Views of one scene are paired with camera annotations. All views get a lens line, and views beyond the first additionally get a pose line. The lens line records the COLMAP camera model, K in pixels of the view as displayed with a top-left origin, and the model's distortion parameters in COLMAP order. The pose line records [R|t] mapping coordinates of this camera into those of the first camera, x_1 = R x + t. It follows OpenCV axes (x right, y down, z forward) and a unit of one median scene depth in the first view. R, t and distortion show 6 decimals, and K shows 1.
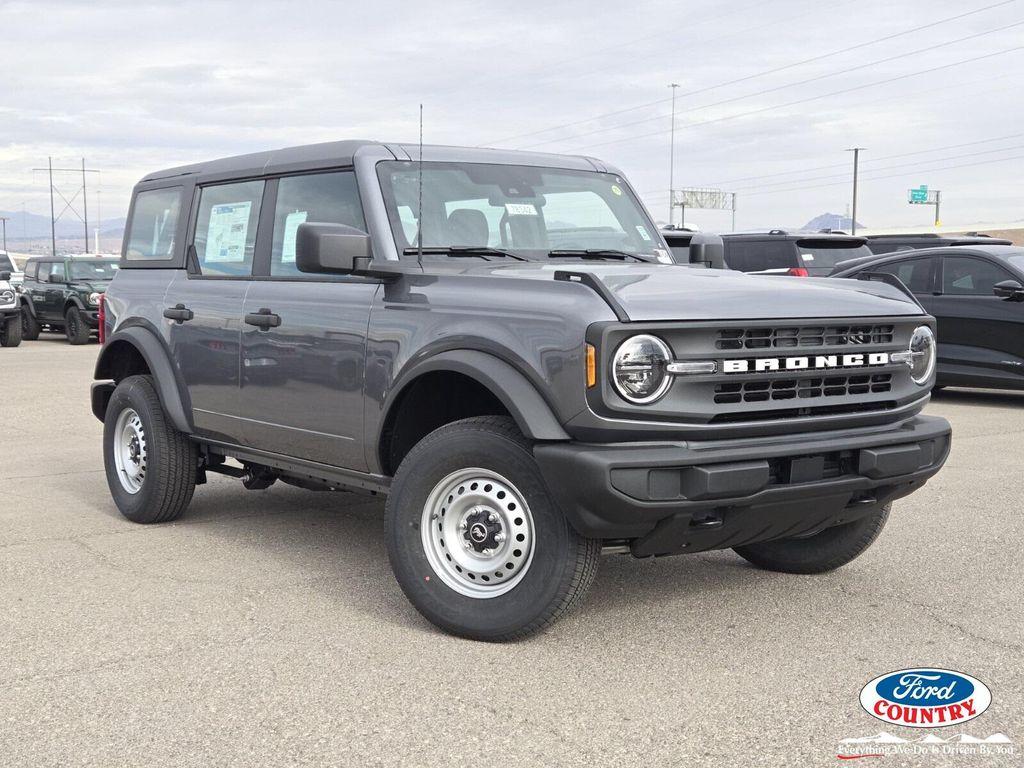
lens RADIAL K [[1424.1, 0, 515.0], [0, 1424.1, 380.4], [0, 0, 1]] dist [0.242196, 0.000000]
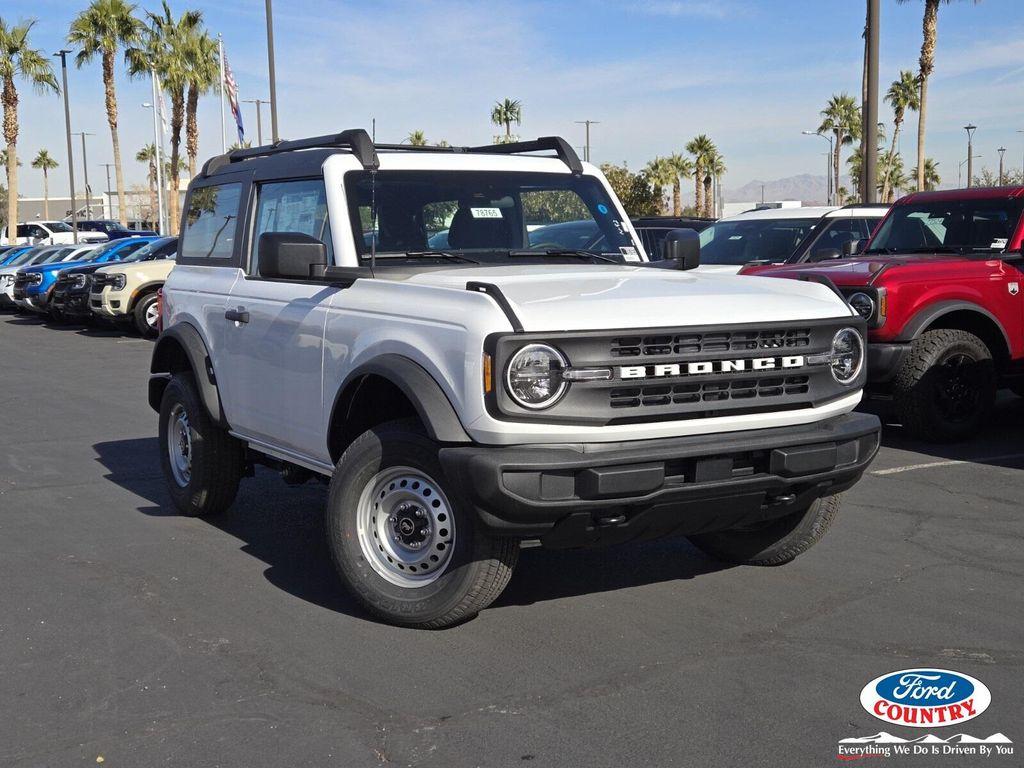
lens RADIAL K [[1424.1, 0, 512.9], [0, 1424.1, 382.3], [0, 0, 1]] dist [0.242196, 0.000000]
pose [[0.993828, 0.000639, -0.110926, 0.171473], [0.002271, 0.999657, 0.026102, -0.028367], [0.110905, -0.026193, 0.993486, -0.047785]]
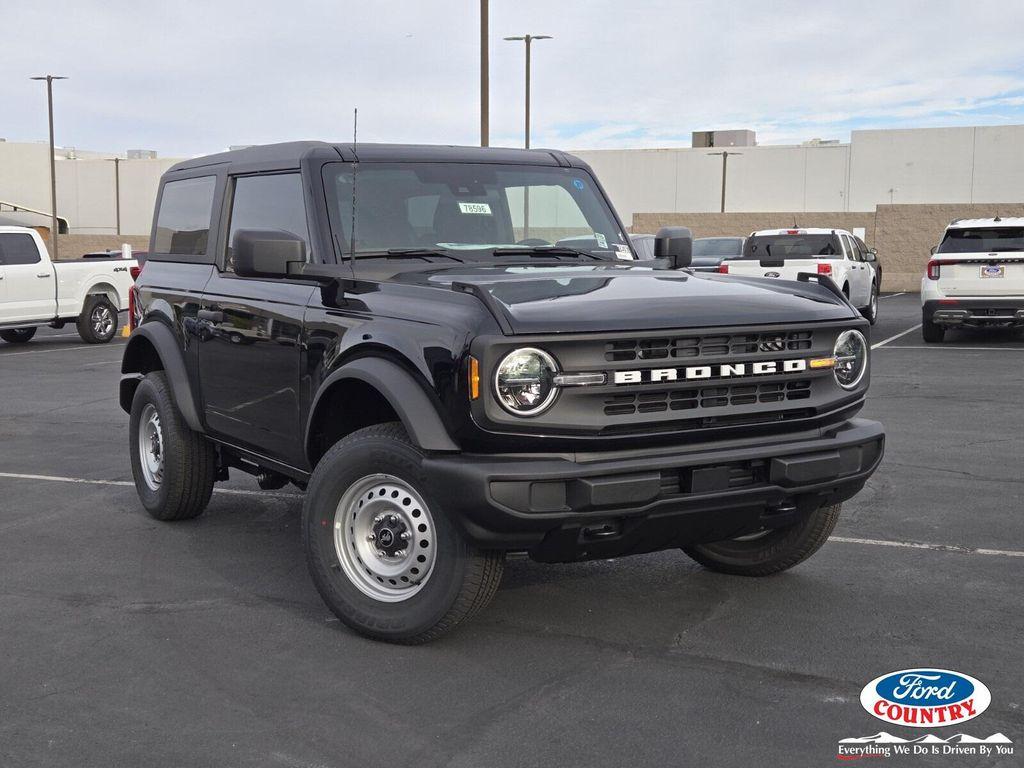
lens RADIAL K [[1424.1, 0, 496.8], [0, 1424.1, 388.7], [0, 0, 1]] dist [0.242196, 0.000000]
pose [[0.994361, 0.003992, -0.105969, 0.158302], [-0.000417, 0.999431, 0.033737, -0.033309], [0.106044, -0.033502, 0.993797, 0.002546]]
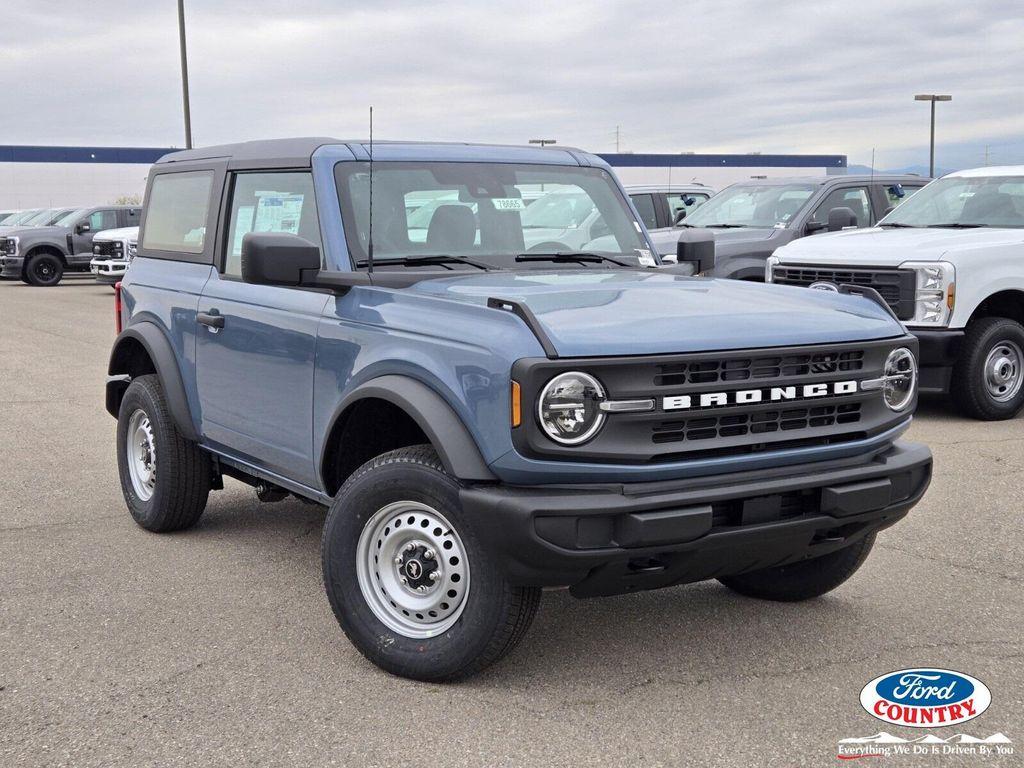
lens RADIAL K [[1424.1, 0, 507.5], [0, 1424.1, 380.5], [0, 0, 1]] dist [0.242196, 0.000000]
pose [[0.997562, 0.011080, -0.068905, 0.101240], [-0.007959, 0.998937, 0.045413, -0.061915], [0.069335, -0.044753, 0.996589, 0.059891]]
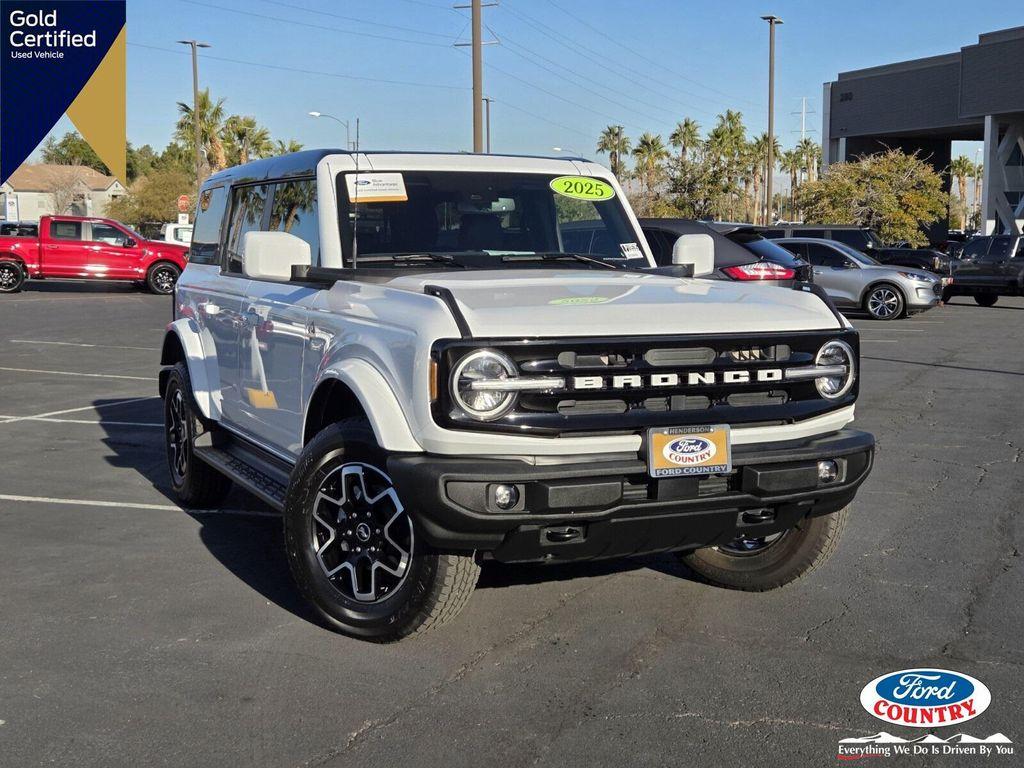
lens RADIAL K [[1424.1, 0, 494.2], [0, 1424.1, 383.4], [0, 0, 1]] dist [0.242196, 0.000000]
pose [[0.977599, 0.024139, -0.209088, 0.281502], [-0.018915, 0.999458, 0.026948, -0.033373], [0.209625, -0.022389, 0.977525, -0.000815]]
